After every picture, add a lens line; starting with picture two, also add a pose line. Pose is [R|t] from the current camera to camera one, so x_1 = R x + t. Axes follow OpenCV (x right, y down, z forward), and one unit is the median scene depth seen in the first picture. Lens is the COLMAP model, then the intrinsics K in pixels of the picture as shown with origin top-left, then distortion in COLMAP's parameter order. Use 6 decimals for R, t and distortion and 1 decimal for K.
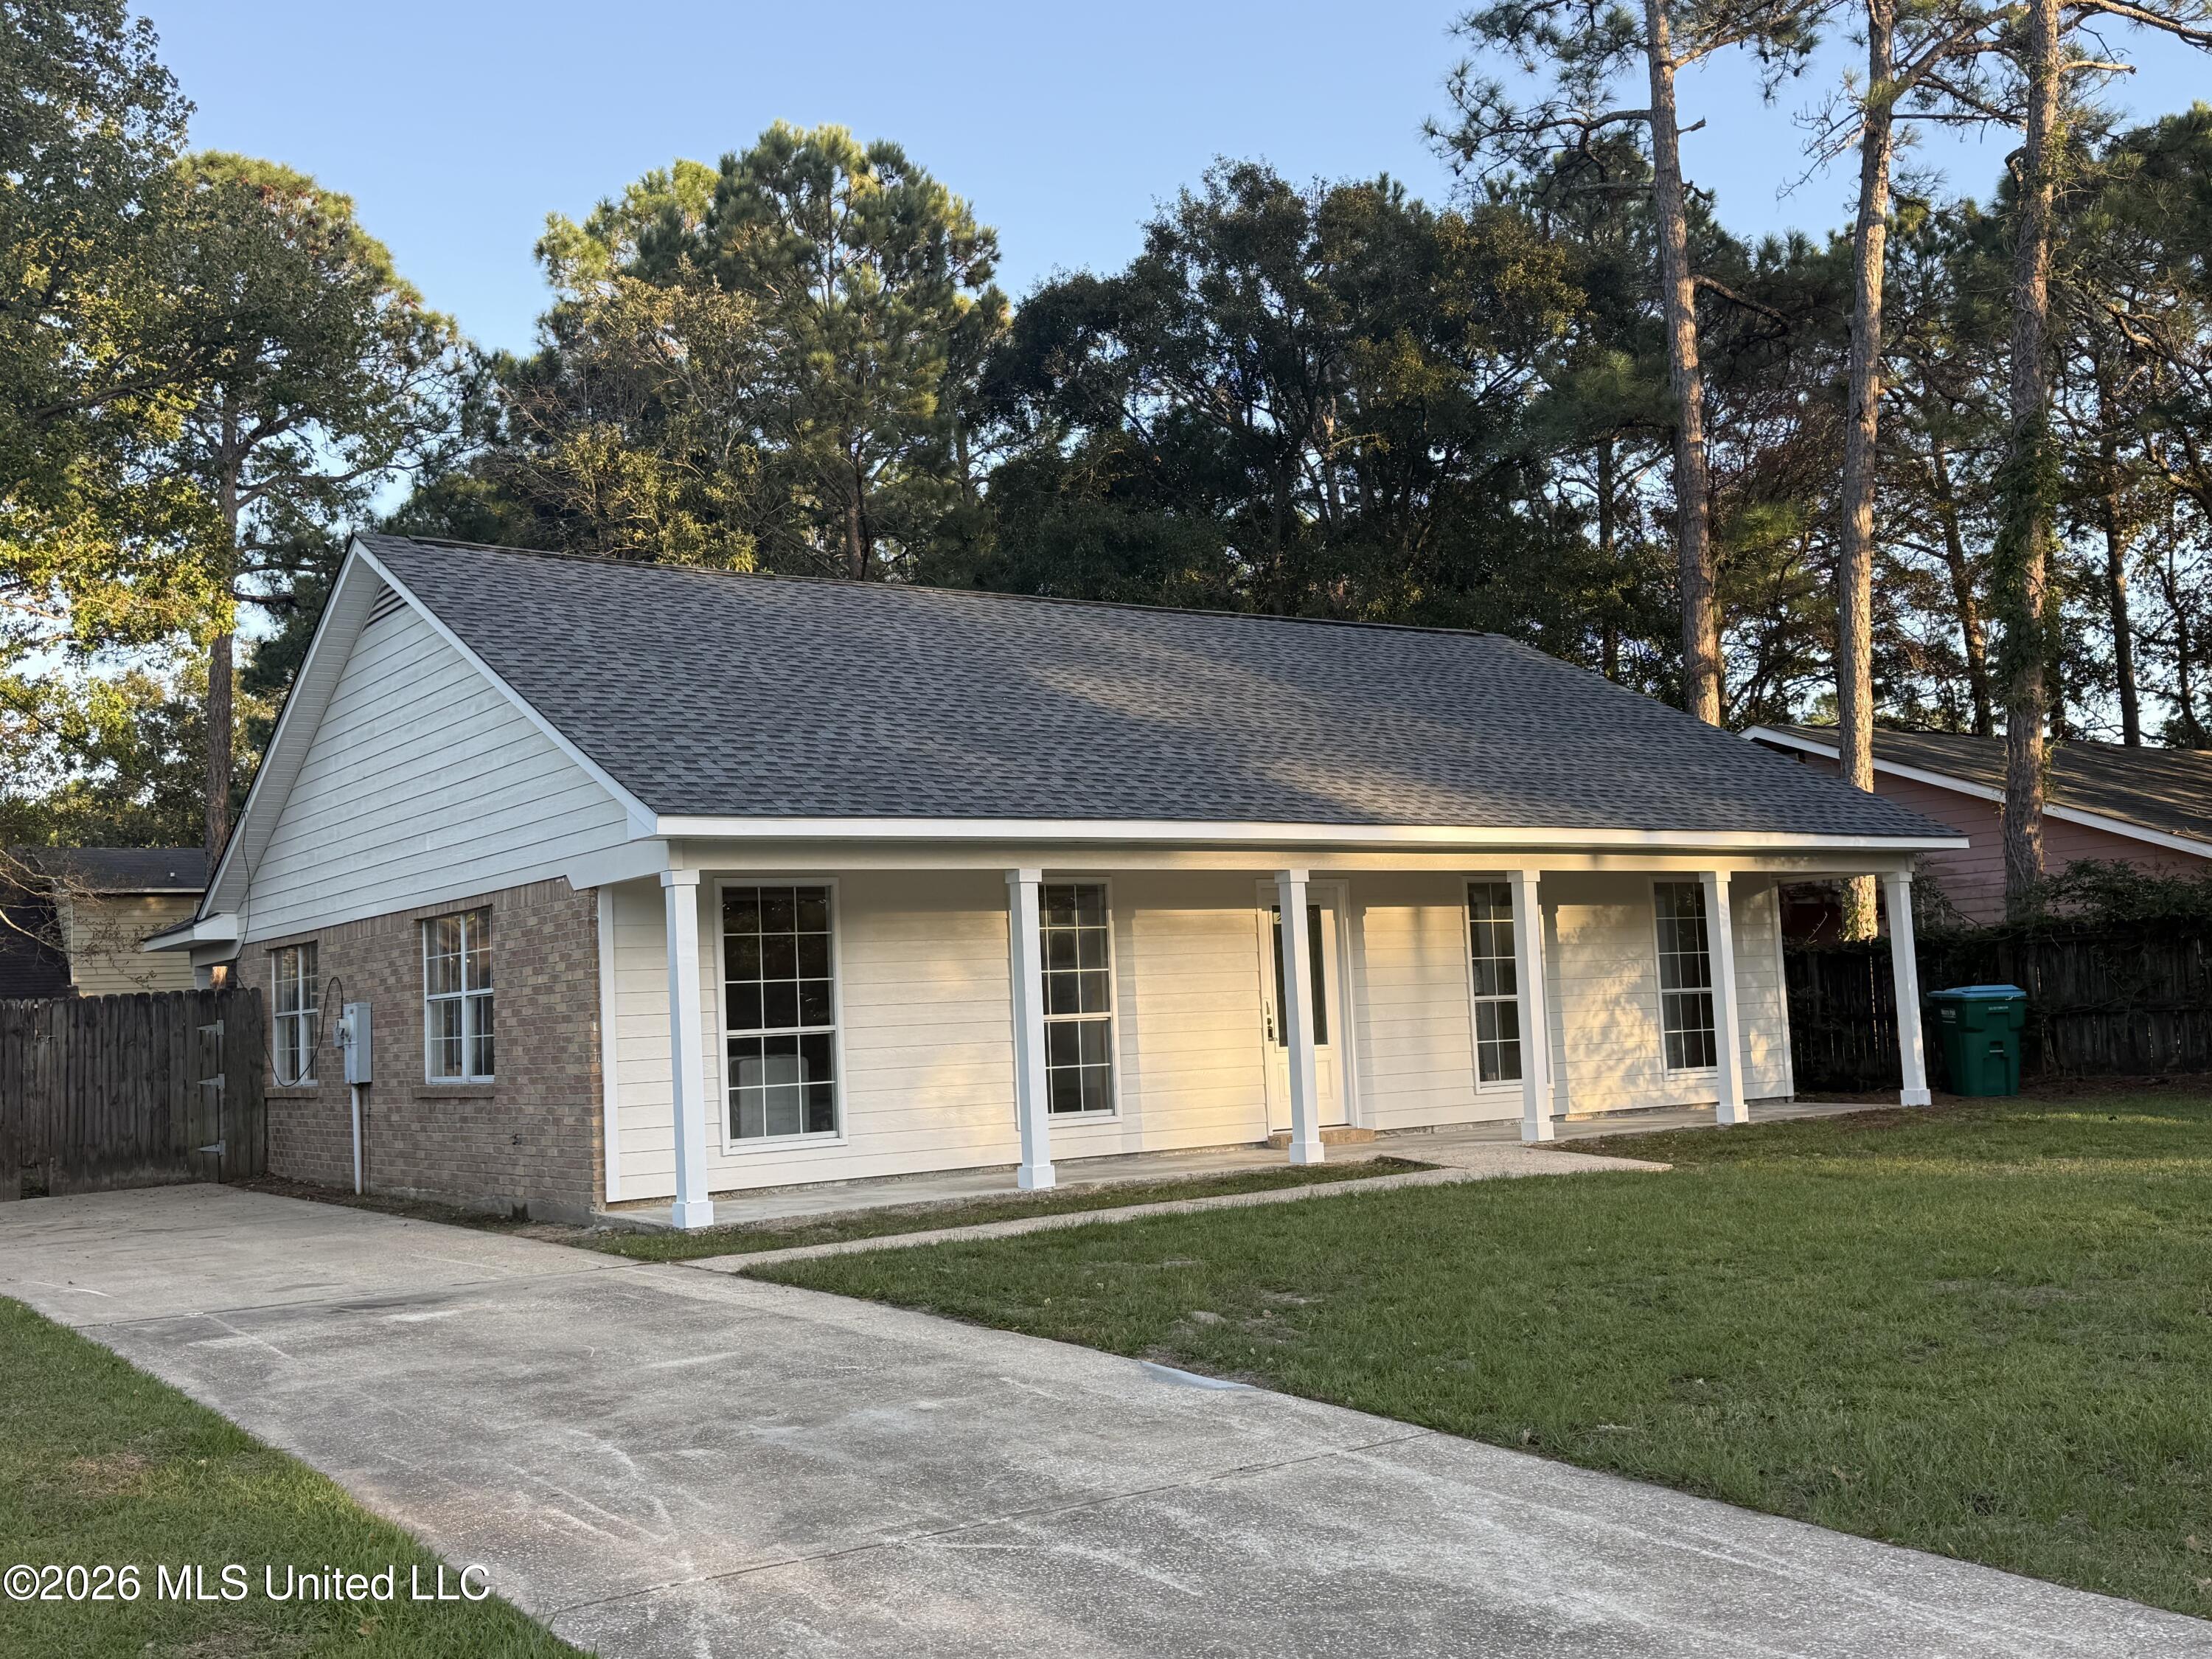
lens RADIAL K [[2213.0, 0, 1109.1], [0, 2213.0, 822.8], [0, 0, 1]] dist [0.032669, 0.000000]
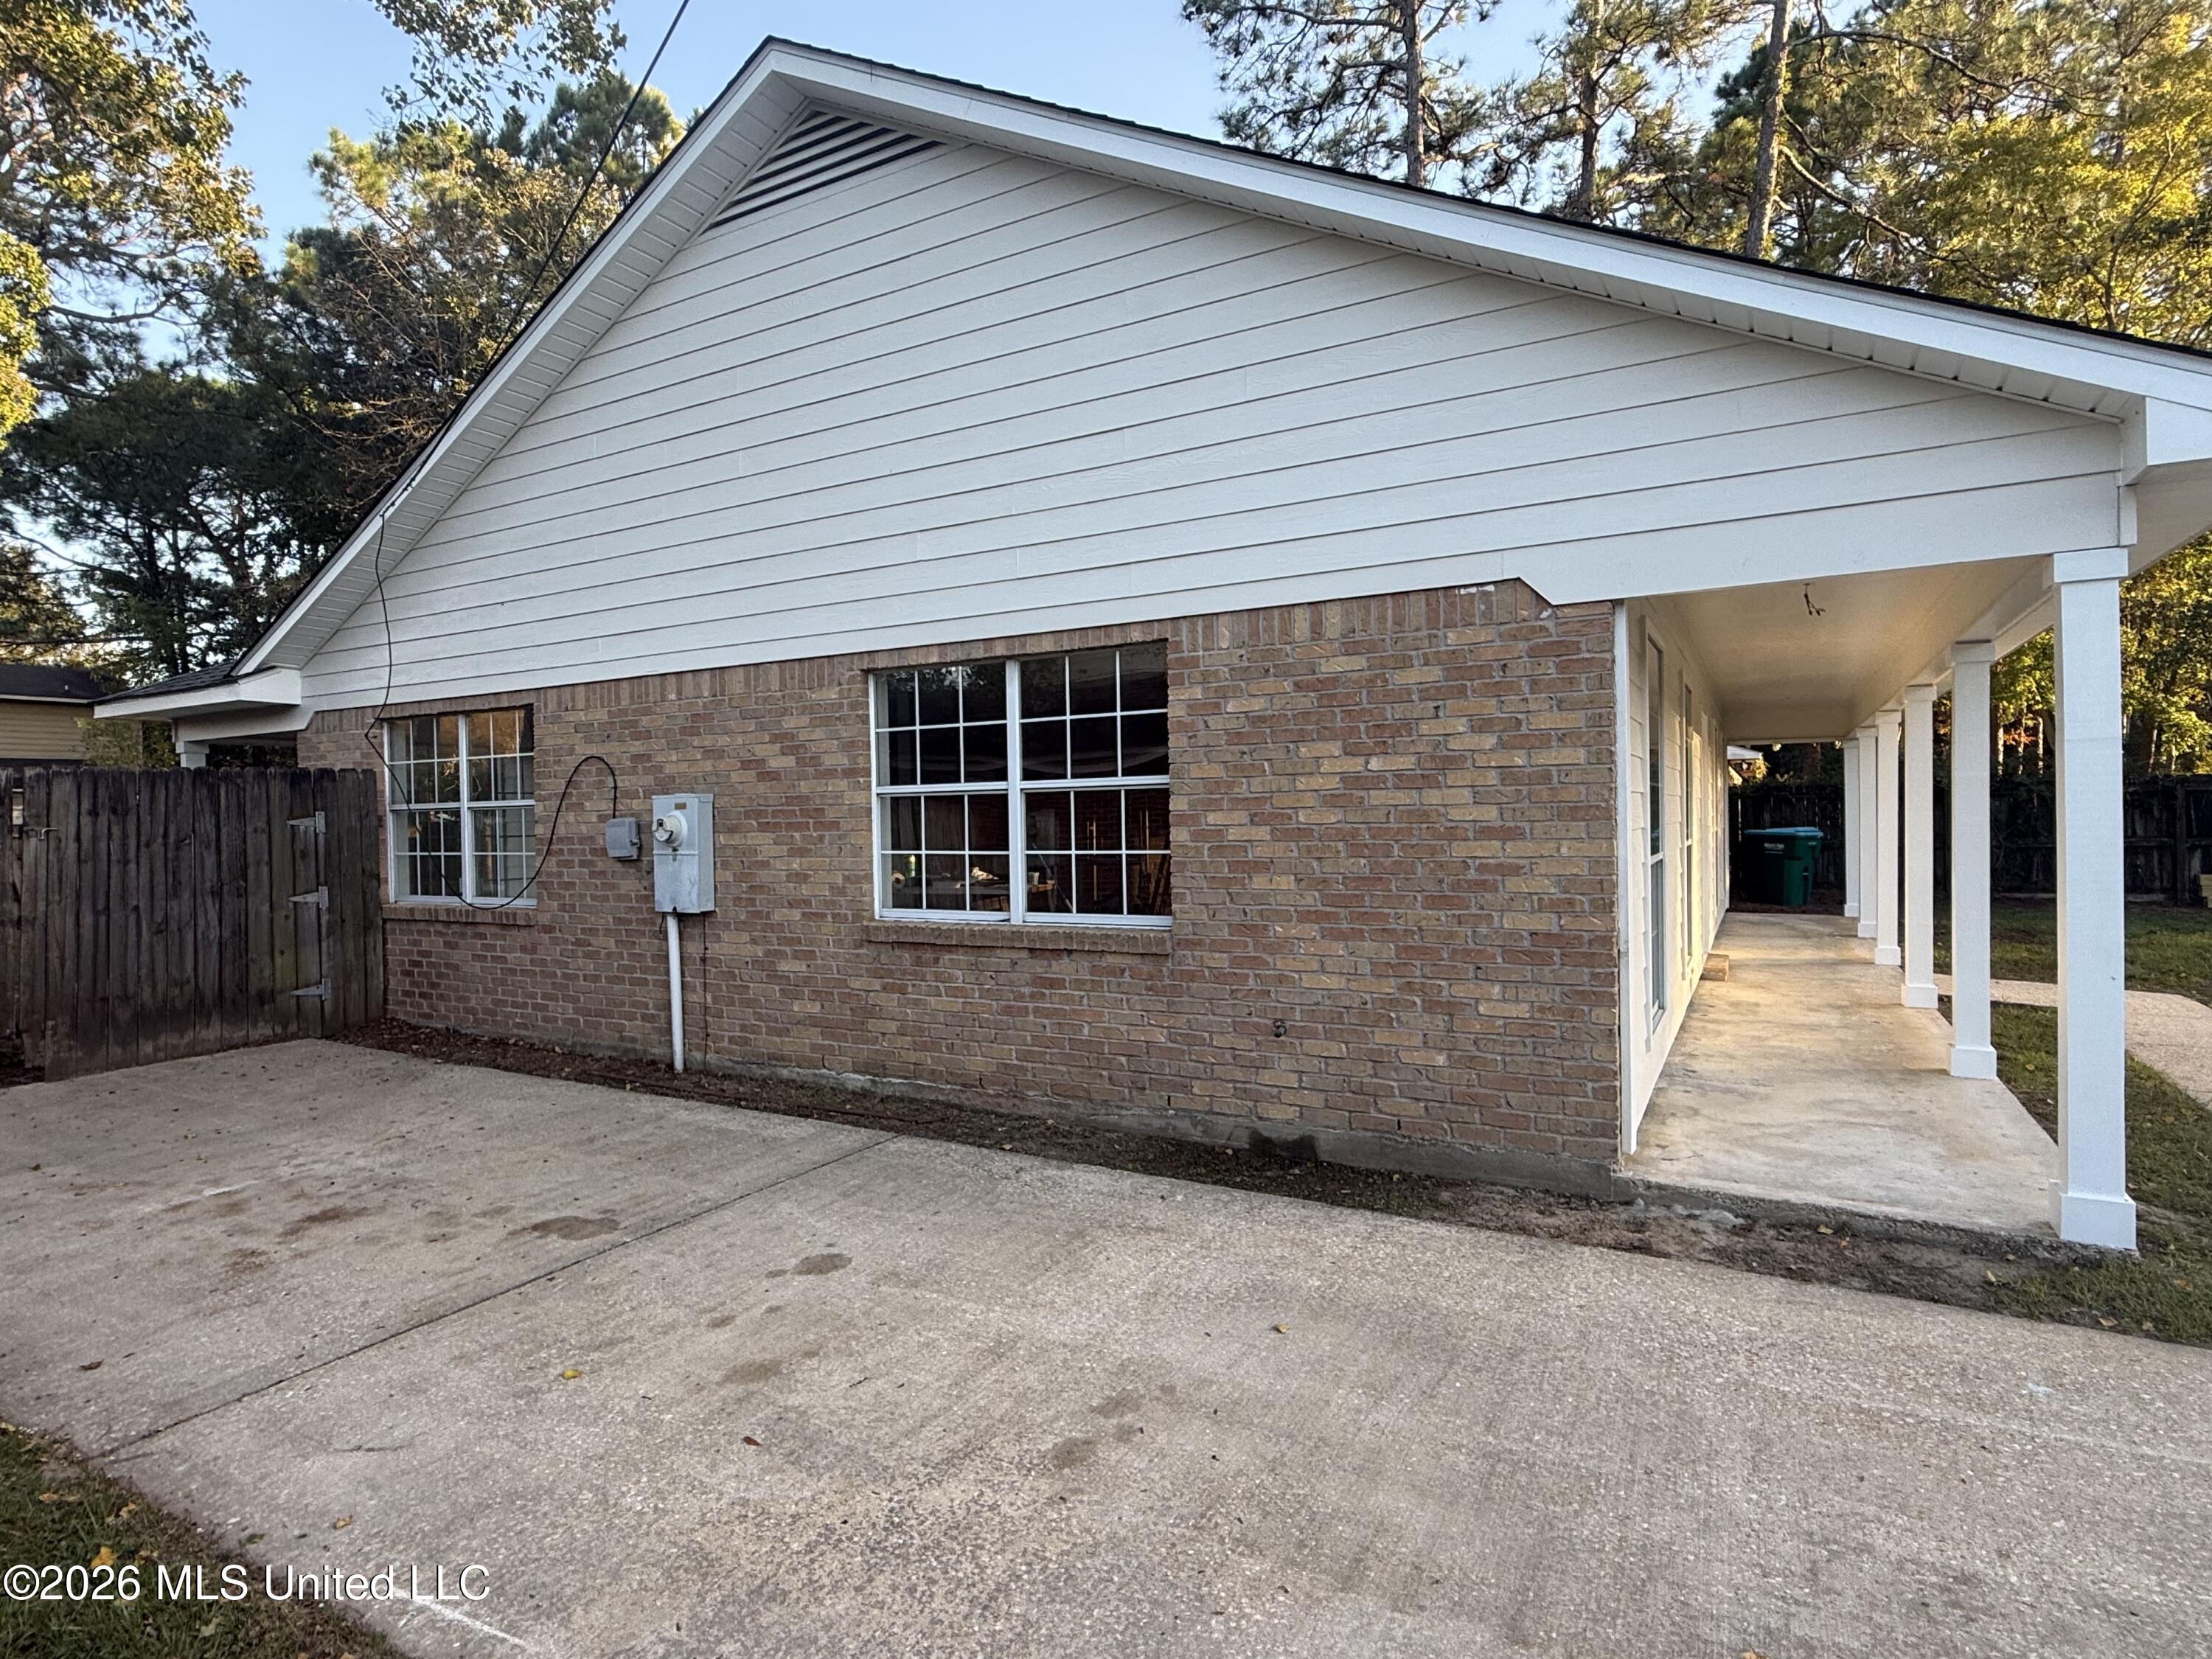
lens RADIAL K [[1172.9, 0, 1097.9], [0, 1172.9, 829.9], [0, 0, 1]] dist [-0.003657, 0.000312]
pose [[0.899112, 0.025518, 0.436974, -0.332179], [-0.062540, 0.995546, 0.070544, 0.051423], [-0.433228, -0.090755, 0.896704, 0.544935]]
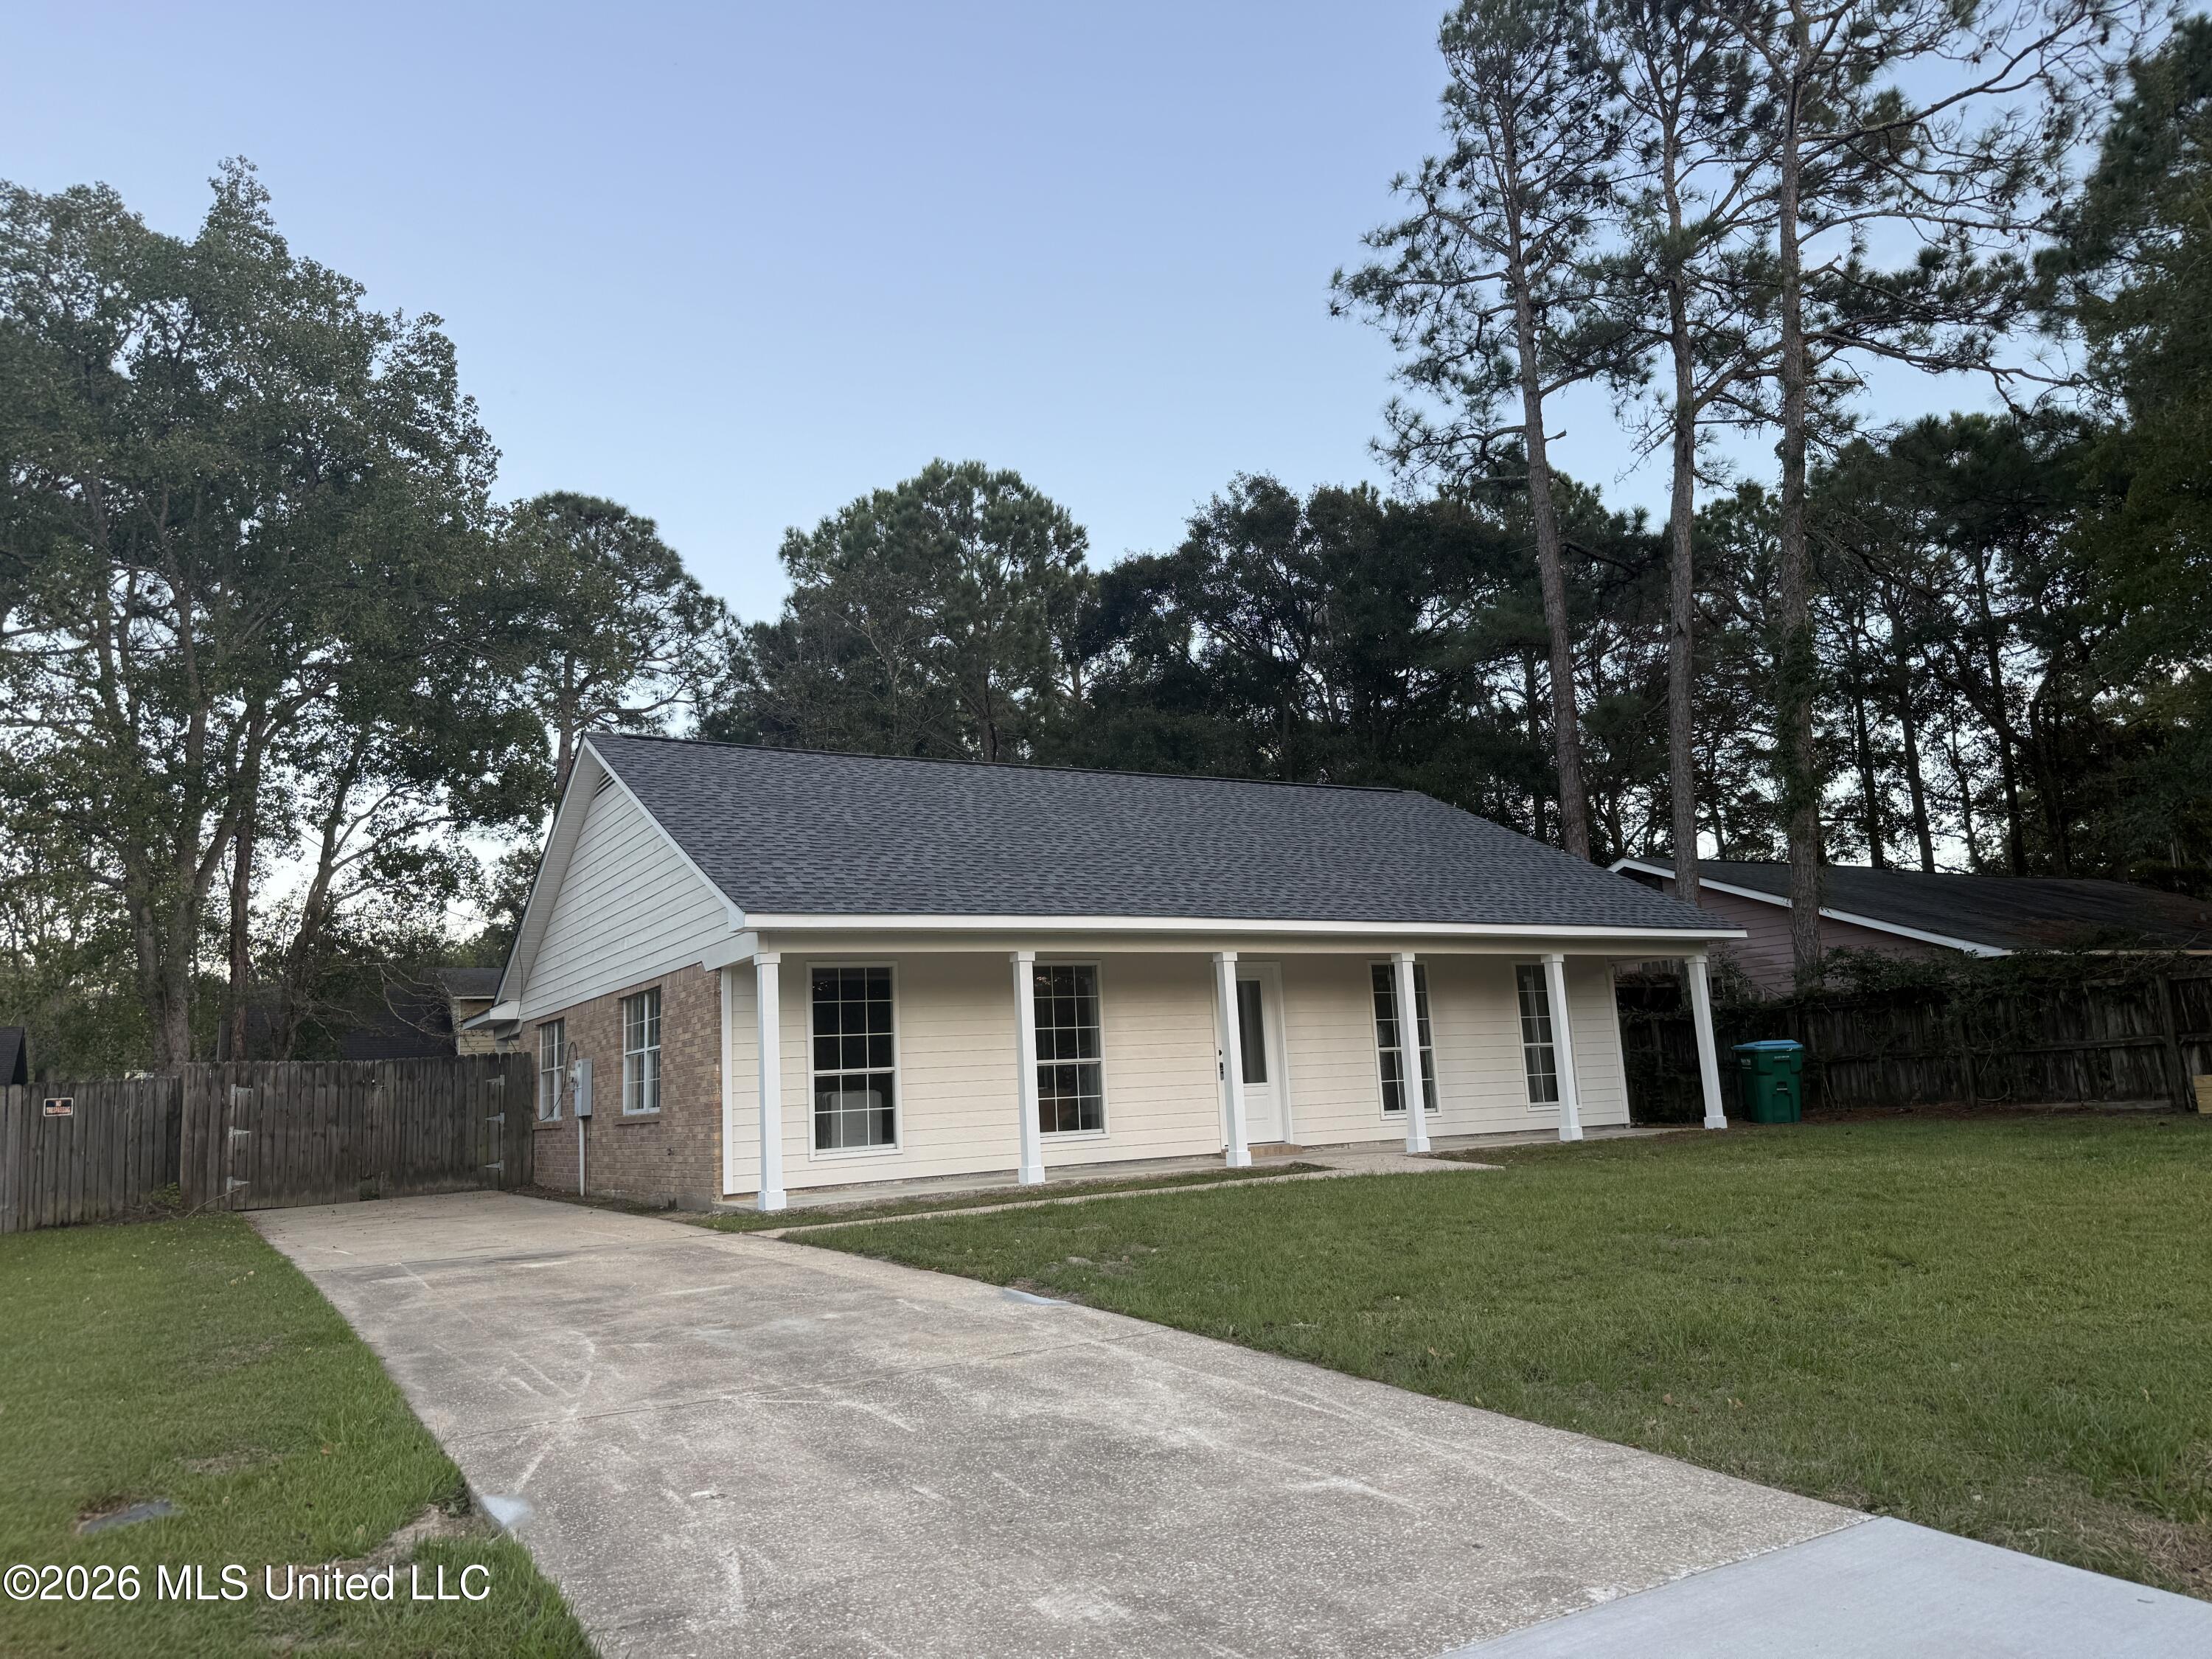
lens RADIAL K [[1574.4, 0, 1109.2], [0, 1574.4, 817.5], [0, 0, 1]] dist [0.024494, -0.007407]
pose [[0.997457, -0.018625, -0.068792, 0.060978], [0.012735, 0.996292, -0.085091, 0.015032], [0.070122, 0.083998, 0.993996, 0.004525]]
